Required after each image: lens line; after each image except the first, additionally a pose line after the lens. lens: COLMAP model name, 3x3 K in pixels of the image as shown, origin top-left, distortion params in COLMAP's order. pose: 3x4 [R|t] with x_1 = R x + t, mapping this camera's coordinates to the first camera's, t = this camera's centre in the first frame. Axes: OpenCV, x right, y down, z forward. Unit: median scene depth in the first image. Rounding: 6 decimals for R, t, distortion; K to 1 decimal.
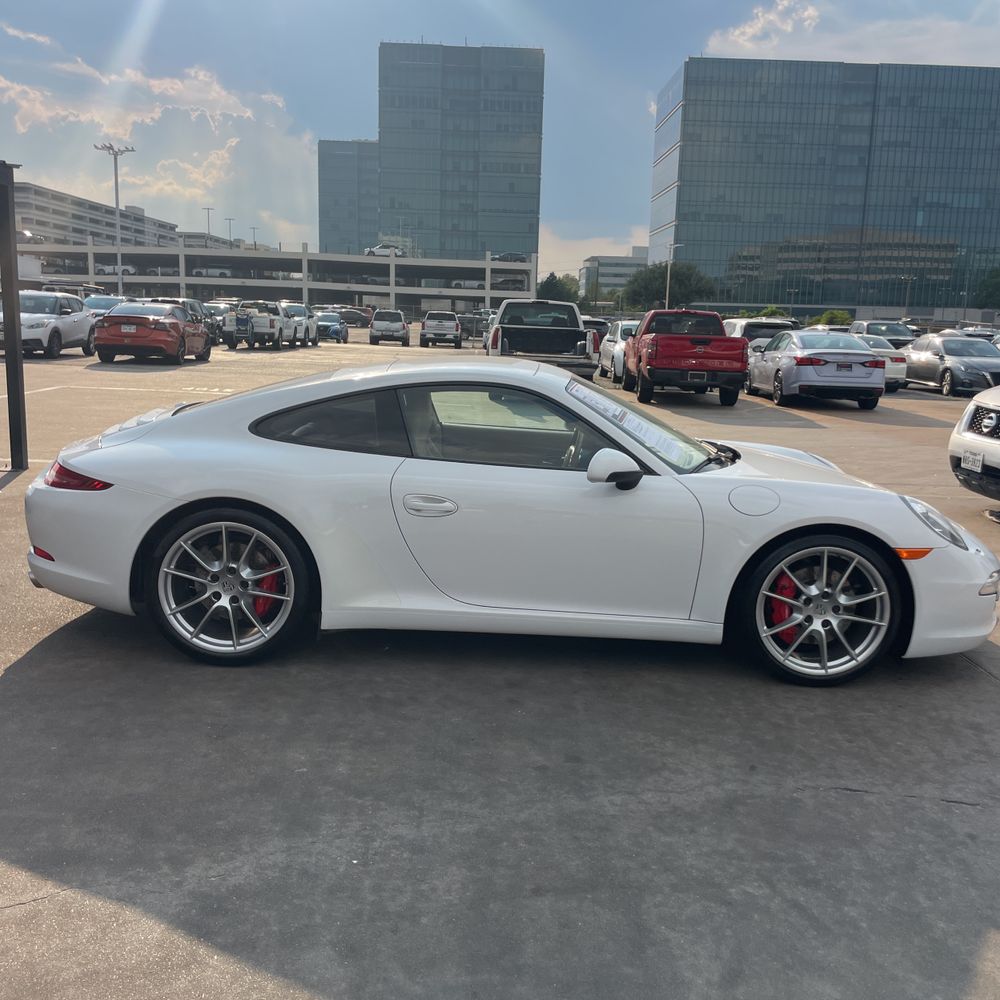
lens RADIAL K [[1026.6, 0, 513.8], [0, 1026.6, 499.0], [0, 0, 1]] dist [0.104309, -0.149121]
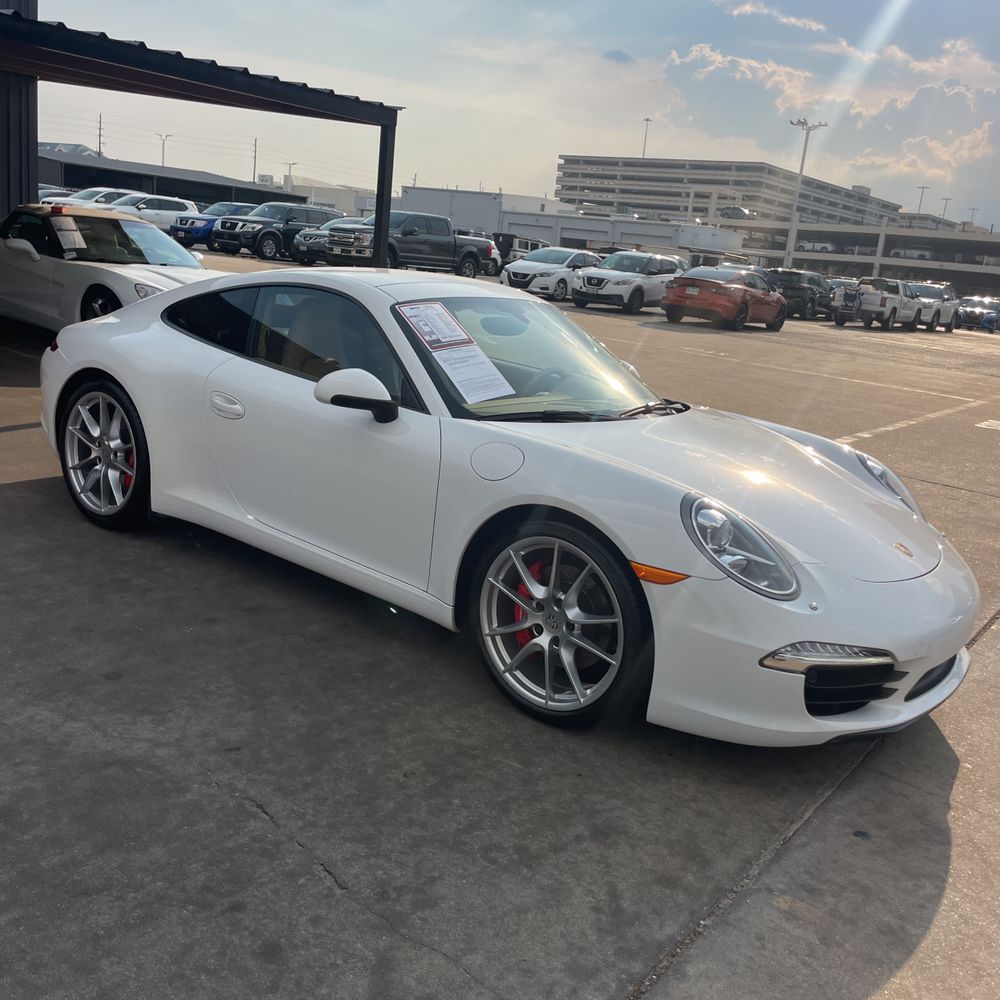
lens RADIAL K [[1026.6, 0, 513.8], [0, 1026.6, 499.0], [0, 0, 1]] dist [0.104309, -0.149121]
pose [[0.781197, 0.196543, -0.592538, 0.363966], [-0.187637, 0.979183, 0.077412, -0.016987], [0.595418, 0.050708, 0.801814, 0.198256]]
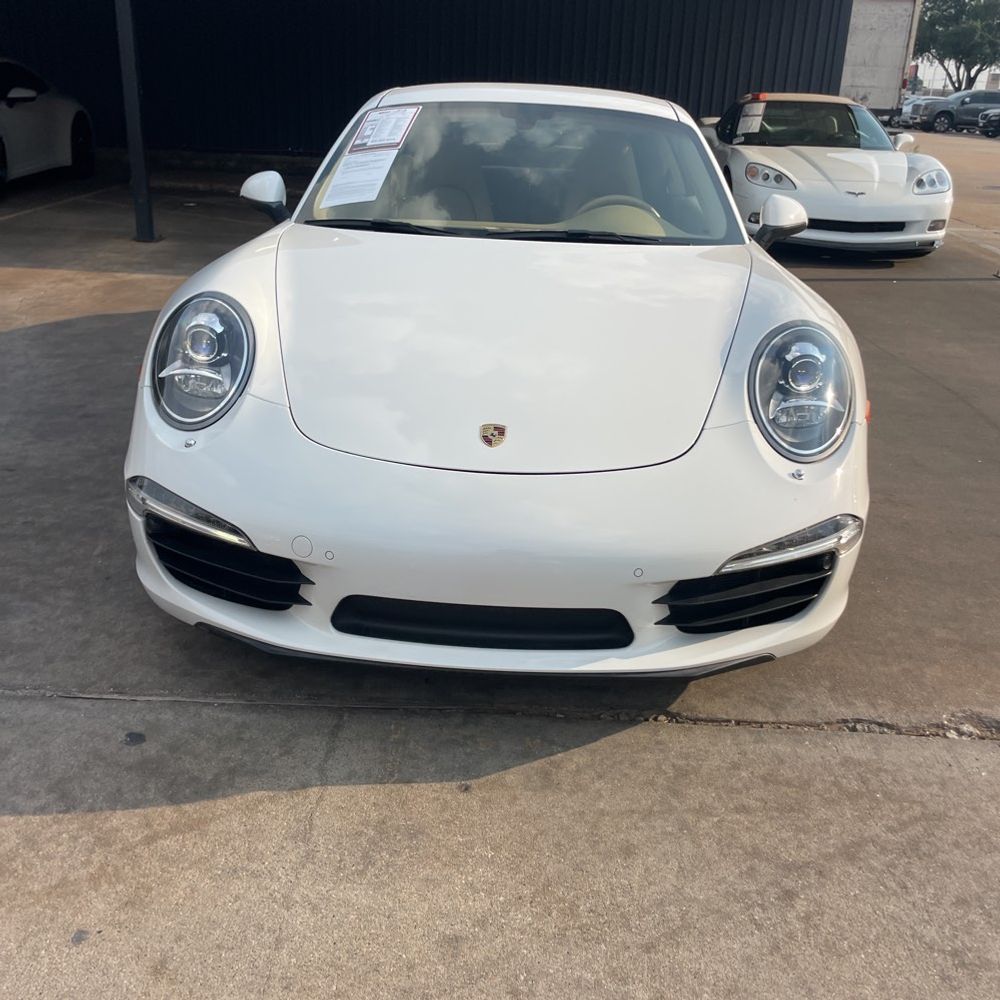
lens RADIAL K [[1026.6, 0, 513.8], [0, 1026.6, 499.0], [0, 0, 1]] dist [0.104309, -0.149121]
pose [[-0.049689, 0.330370, -0.942542, 0.490662], [-0.224063, 0.915967, 0.332868, -0.064693], [0.973307, 0.227729, 0.028510, 0.617511]]
